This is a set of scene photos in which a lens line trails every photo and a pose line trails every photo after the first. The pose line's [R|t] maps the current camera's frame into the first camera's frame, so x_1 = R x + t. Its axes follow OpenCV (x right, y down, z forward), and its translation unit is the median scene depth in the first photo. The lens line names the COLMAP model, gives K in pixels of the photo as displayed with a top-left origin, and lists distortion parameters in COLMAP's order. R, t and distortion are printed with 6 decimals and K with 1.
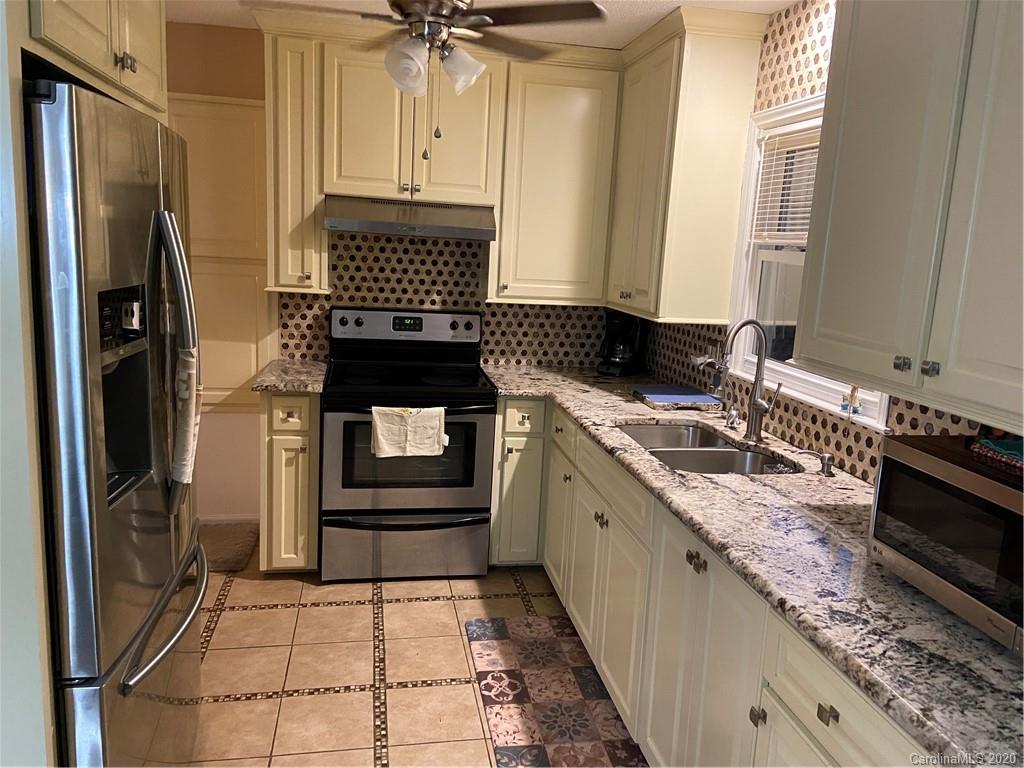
lens RADIAL K [[766.1, 0, 513.3], [0, 766.1, 379.8], [0, 0, 1]] dist [0.116819, -0.150767]
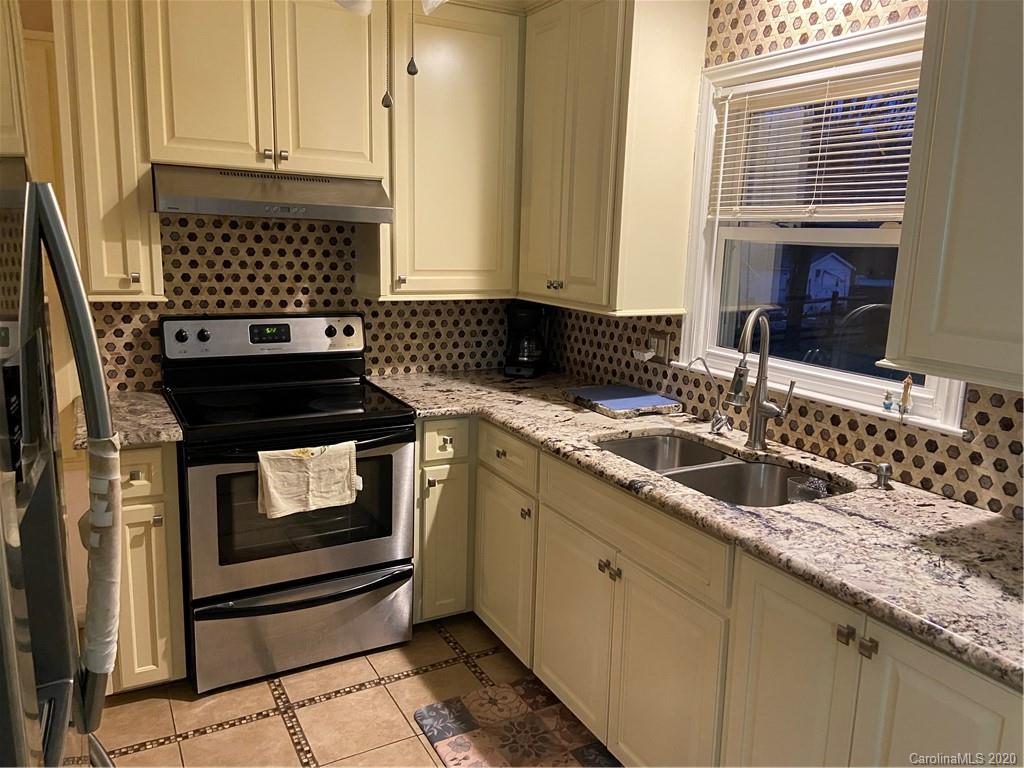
lens RADIAL K [[767.6, 0, 510.6], [0, 767.6, 380.6], [0, 0, 1]] dist [0.126023, -0.159029]
pose [[0.950416, -0.084577, 0.299259, -0.161557], [0.076712, 0.996331, 0.037955, -0.040800], [-0.301371, -0.013116, 0.953417, 0.204310]]
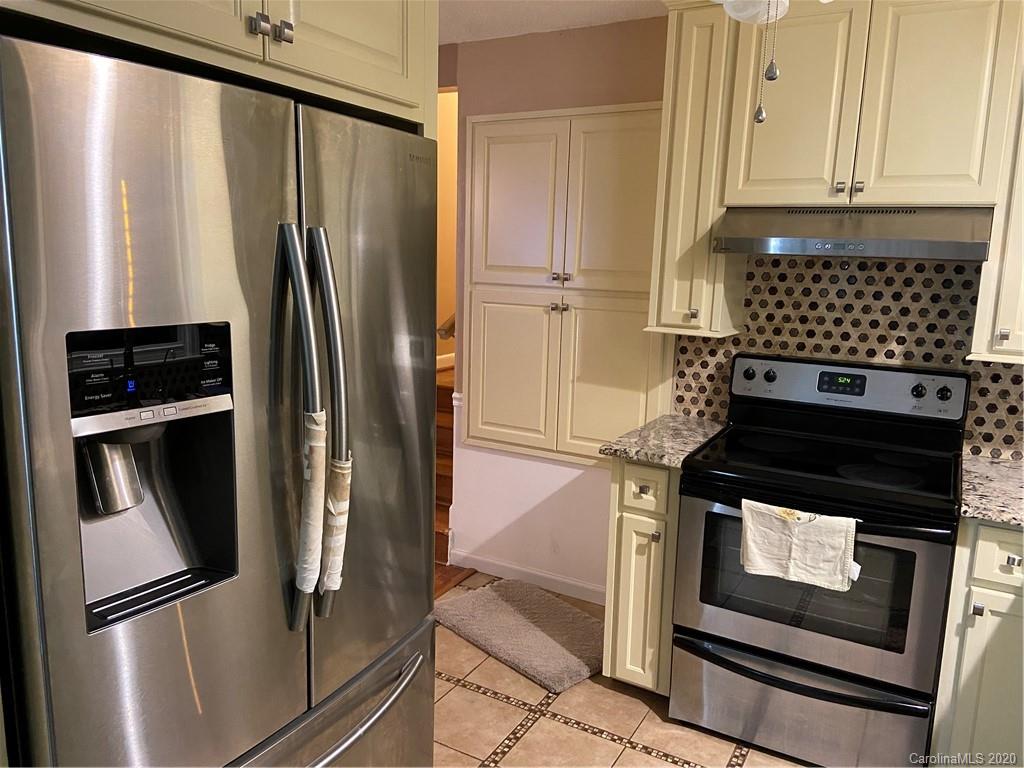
lens RADIAL K [[767.6, 0, 510.6], [0, 767.6, 380.6], [0, 0, 1]] dist [0.126023, -0.159029]
pose [[0.764395, 0.076073, -0.640244, 0.095924], [-0.104341, 0.994521, -0.006405, -0.043680], [0.636249, 0.071699, 0.768145, 0.293156]]
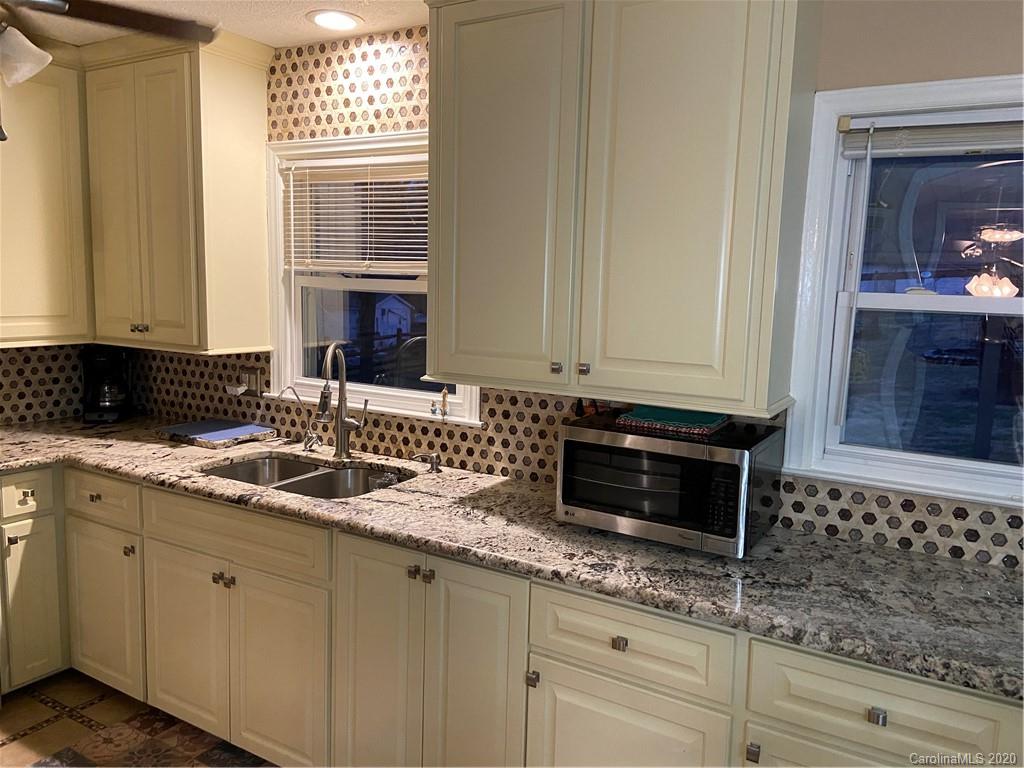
lens RADIAL K [[767.6, 0, 510.6], [0, 767.6, 380.6], [0, 0, 1]] dist [0.126023, -0.159029]
pose [[0.660219, -0.127800, 0.740120, -0.240313], [0.139580, 0.989128, 0.046286, -0.033428], [-0.737990, 0.072747, 0.670880, 0.095633]]
